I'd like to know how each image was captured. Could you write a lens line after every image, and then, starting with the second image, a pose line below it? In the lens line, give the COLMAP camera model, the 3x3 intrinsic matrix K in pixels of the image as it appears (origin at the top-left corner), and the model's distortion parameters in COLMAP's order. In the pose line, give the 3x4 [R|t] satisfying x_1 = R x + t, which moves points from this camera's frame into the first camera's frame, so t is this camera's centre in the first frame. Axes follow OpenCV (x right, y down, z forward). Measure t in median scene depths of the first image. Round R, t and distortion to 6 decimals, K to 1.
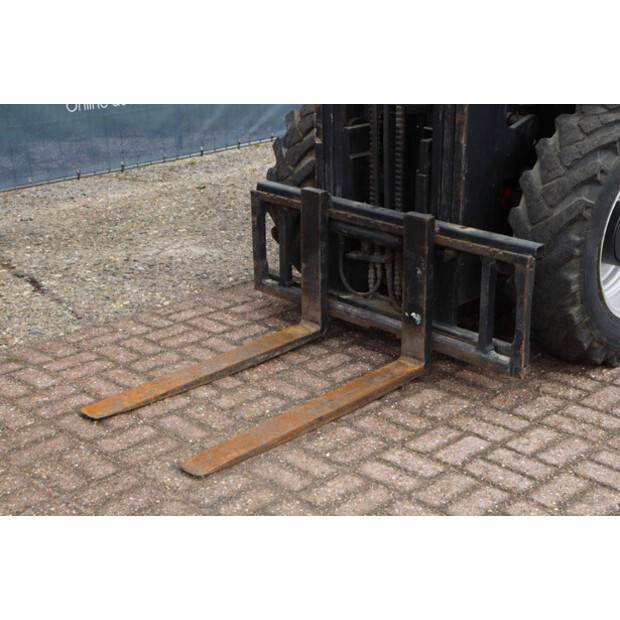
lens RADIAL K [[1038.4, 0, 306.6], [0, 1038.4, 312.0], [0, 0, 1]] dist [0.147378, 0.000000]
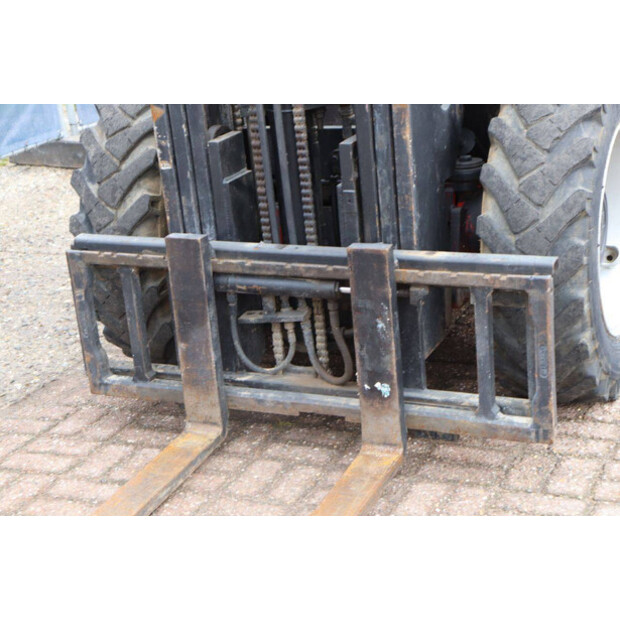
lens RADIAL K [[1241.8, 0, 312.5], [0, 1241.8, 310.1], [0, 0, 1]] dist [0.308001, 0.000000]
pose [[0.926056, -0.183135, 0.329973, -0.209657], [0.194130, 0.980976, -0.000375, -0.056075], [-0.323627, 0.064405, 0.943990, 0.208988]]
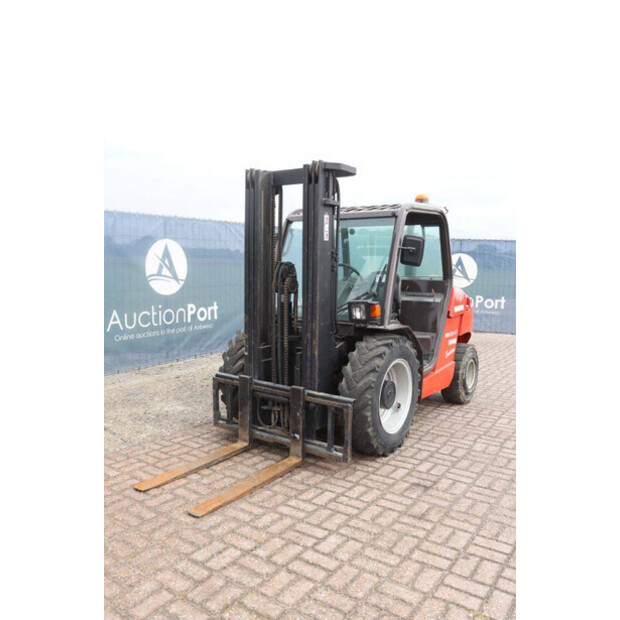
lens RADIAL K [[534.4, 0, 307.2], [0, 534.4, 311.4], [0, 0, 1]] dist [-0.131766, 0.038341]
pose [[0.984290, 0.007015, 0.176423, -0.063963], [0.035938, 0.970332, -0.239089, 0.017314], [-0.172866, 0.241673, 0.954836, -0.078781]]
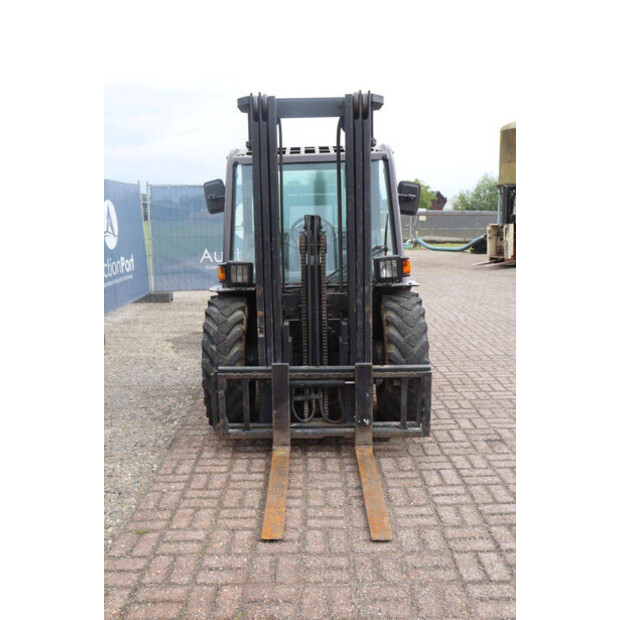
lens RADIAL K [[612.6, 0, 310.2], [0, 612.6, 310.6], [0, 0, 1]] dist [-0.080245, 0.000000]
pose [[0.701196, -0.117508, 0.703218, -0.666613], [0.248949, 0.964597, -0.087049, -0.109329], [-0.668093, 0.236103, 0.705625, 0.287771]]
